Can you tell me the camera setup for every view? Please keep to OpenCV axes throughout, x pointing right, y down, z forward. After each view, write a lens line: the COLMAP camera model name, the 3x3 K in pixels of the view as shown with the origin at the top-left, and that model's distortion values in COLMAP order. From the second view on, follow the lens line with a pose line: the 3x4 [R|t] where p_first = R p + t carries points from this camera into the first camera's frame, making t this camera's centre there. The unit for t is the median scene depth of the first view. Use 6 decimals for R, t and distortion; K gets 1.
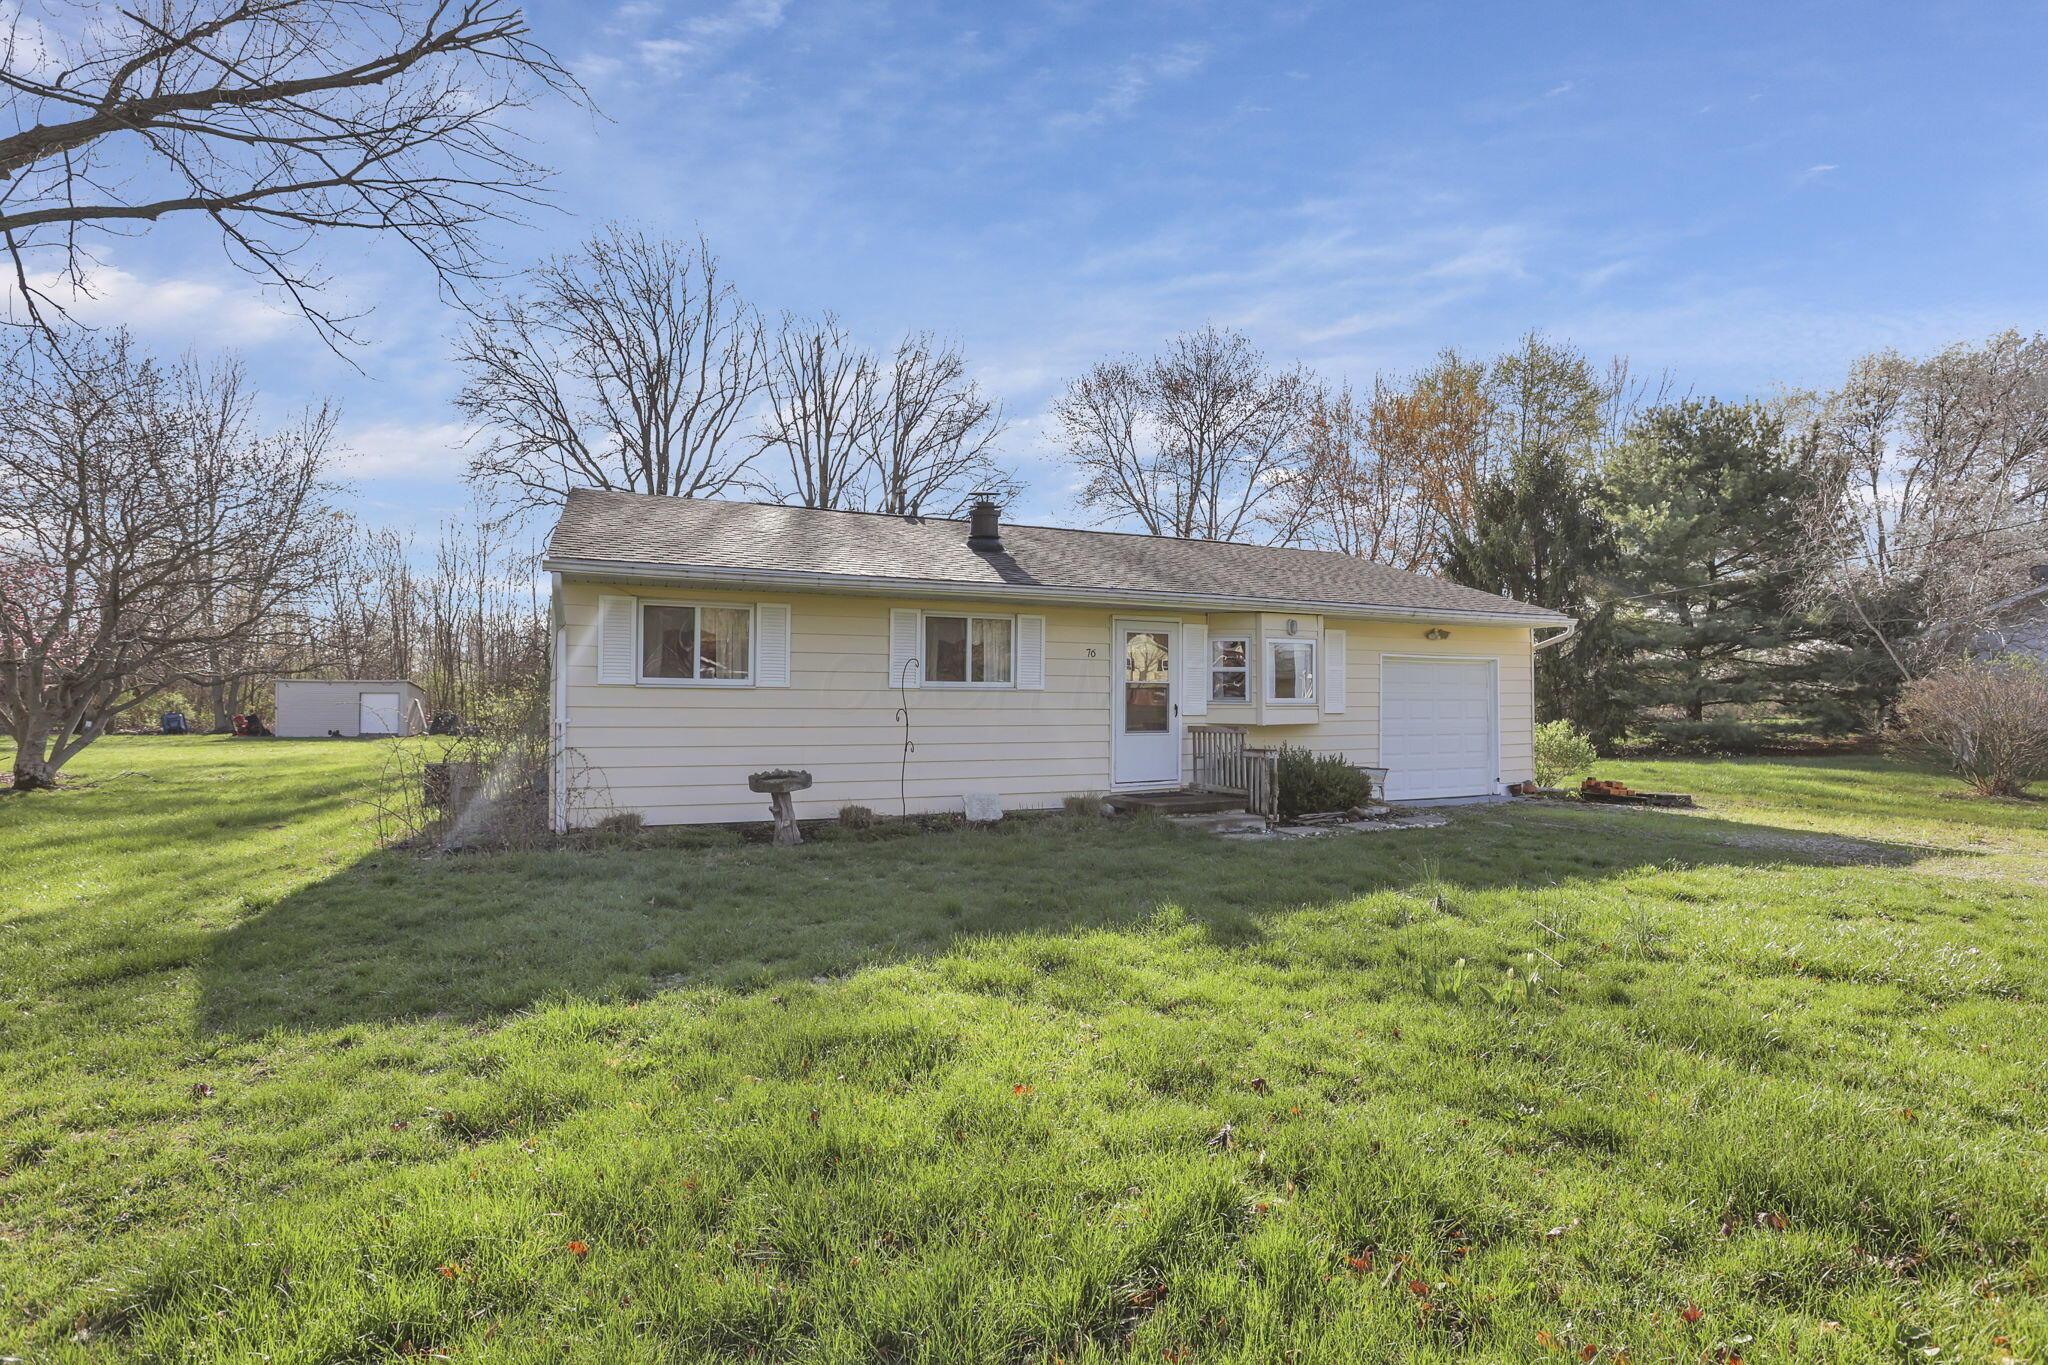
lens RADIAL K [[958.8, 0, 1016.1], [0, 958.8, 676.9], [0, 0, 1]] dist [-0.053203, 0.019586]
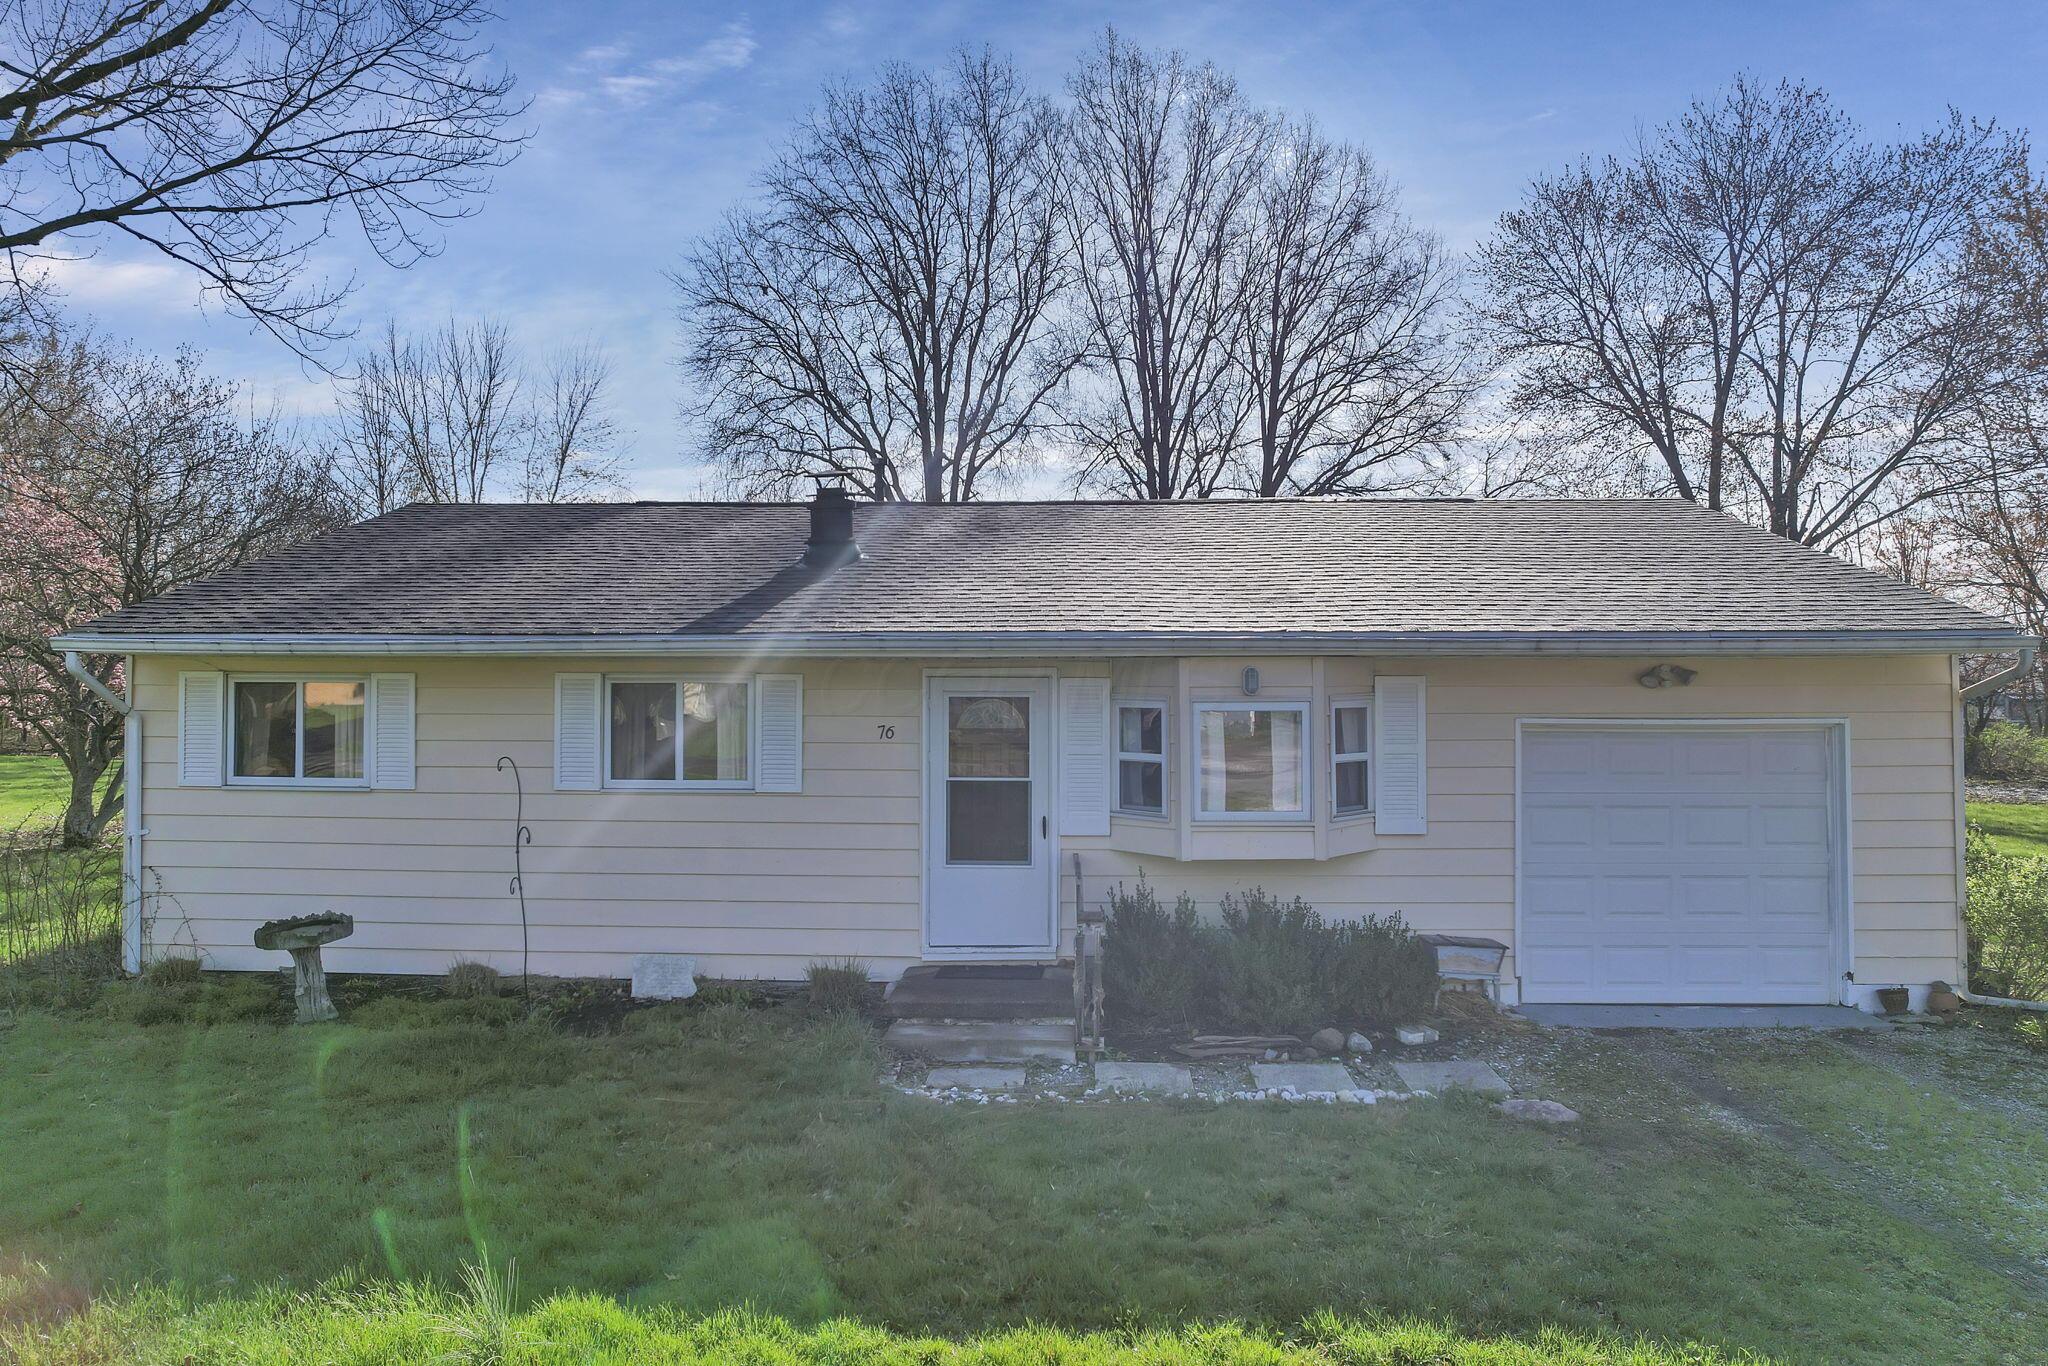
lens RADIAL K [[1365.9, 0, 1016.0], [0, 1365.9, 662.0], [0, 0, 1]] dist [-0.061924, 0.069258]
pose [[0.896323, -0.016297, -0.443103, 0.448453], [0.013114, 0.999861, -0.010247, -0.049462], [0.443209, 0.003374, 0.896412, 0.207909]]
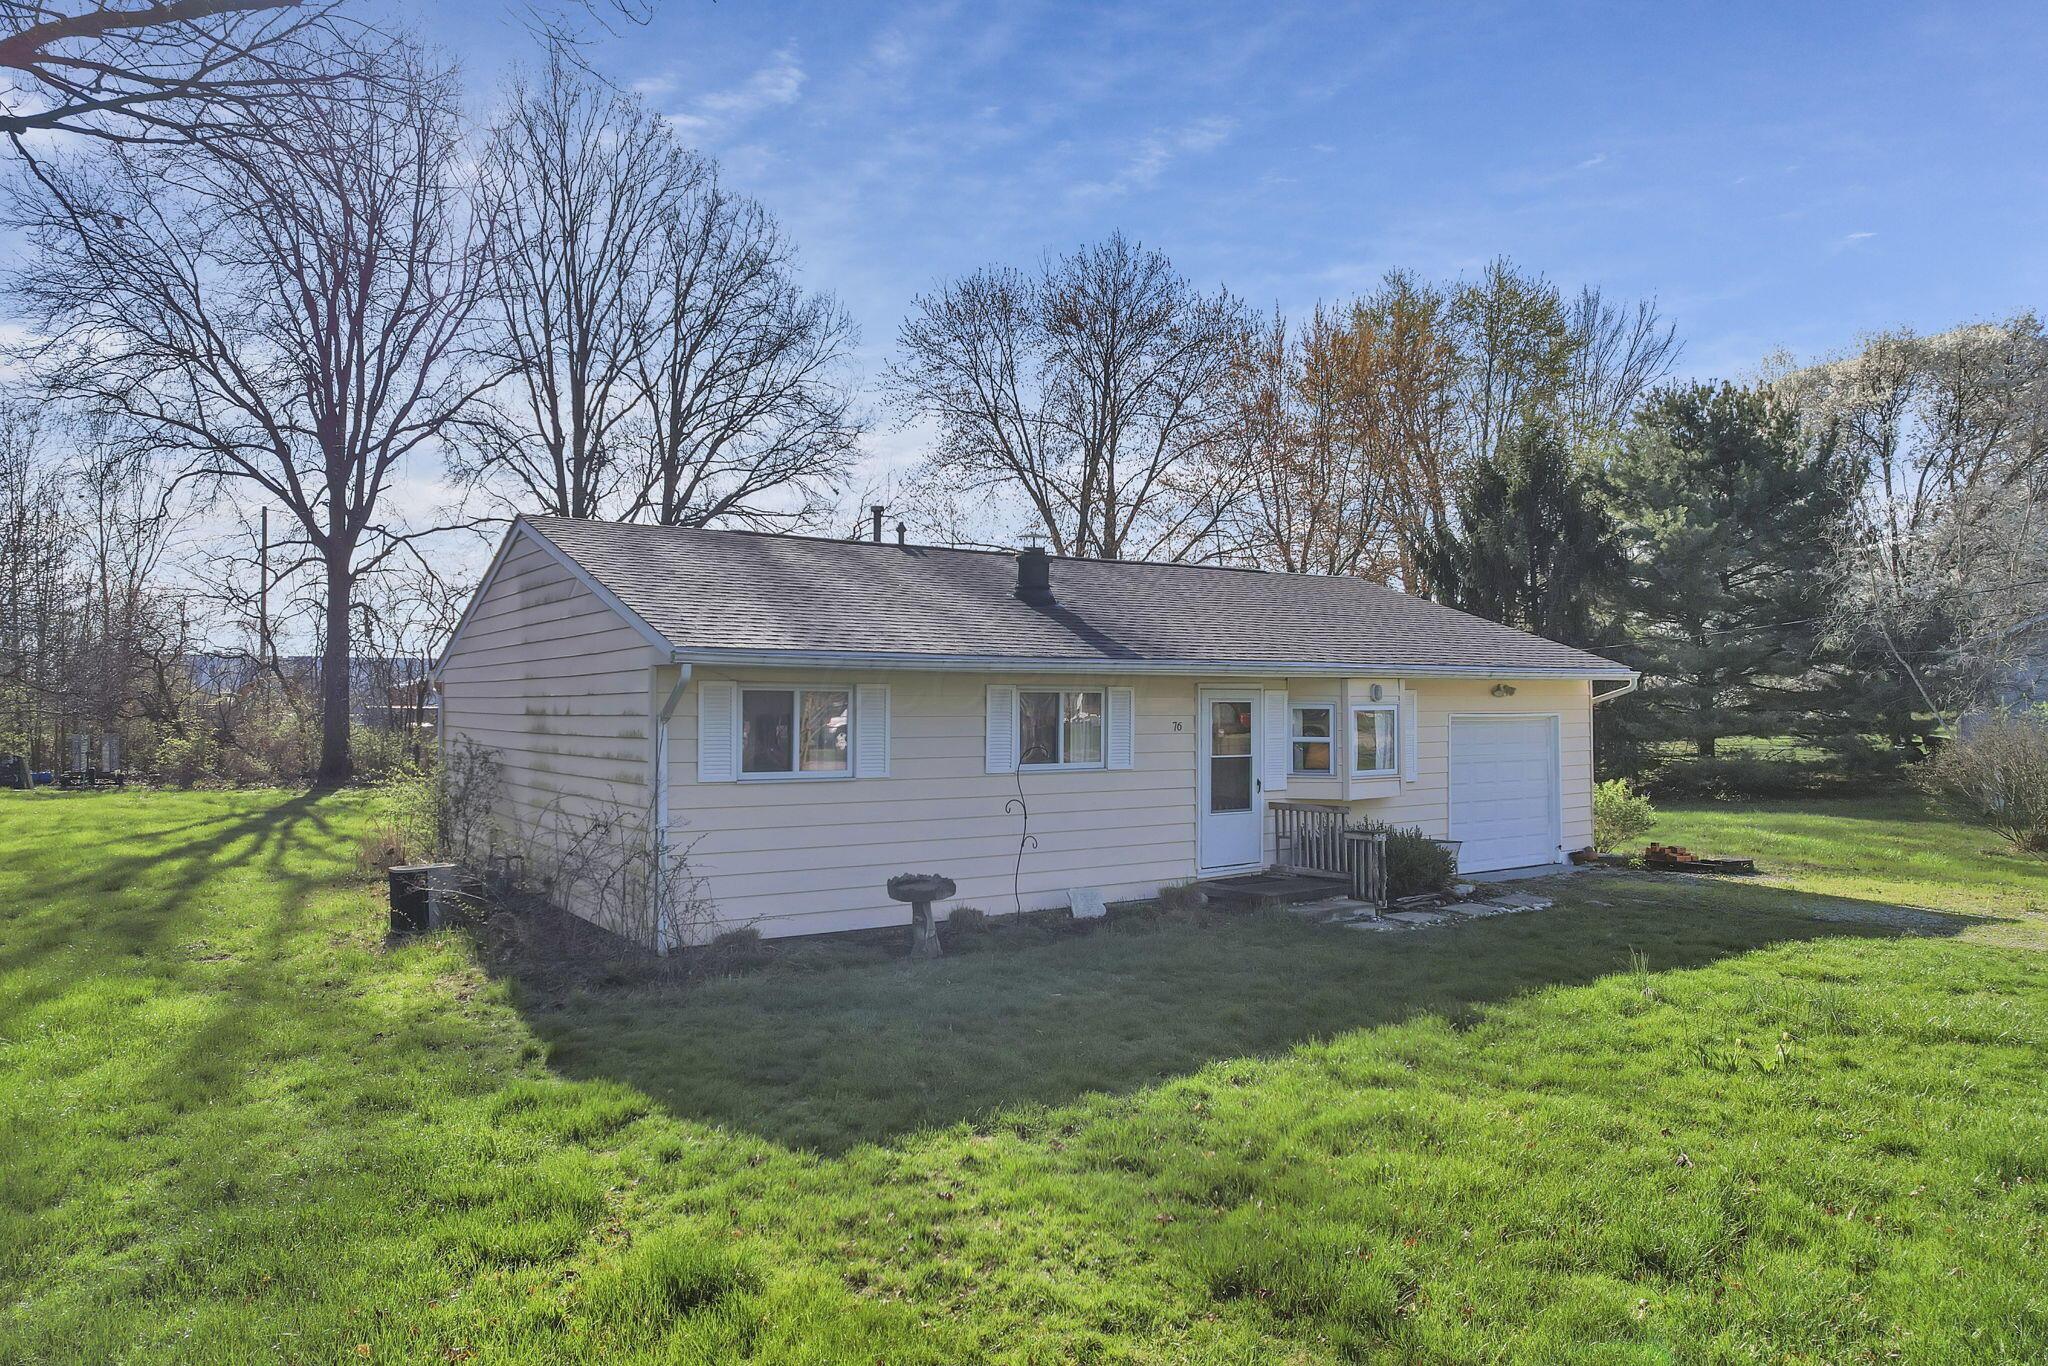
lens RADIAL K [[1365.9, 0, 1016.0], [0, 1365.9, 662.0], [0, 0, 1]] dist [-0.061924, 0.069258]
pose [[0.982429, -0.000202, 0.186636, -0.257636], [0.001343, 0.999981, -0.005988, -0.064517], [-0.186632, 0.006133, 0.982411, -0.196211]]
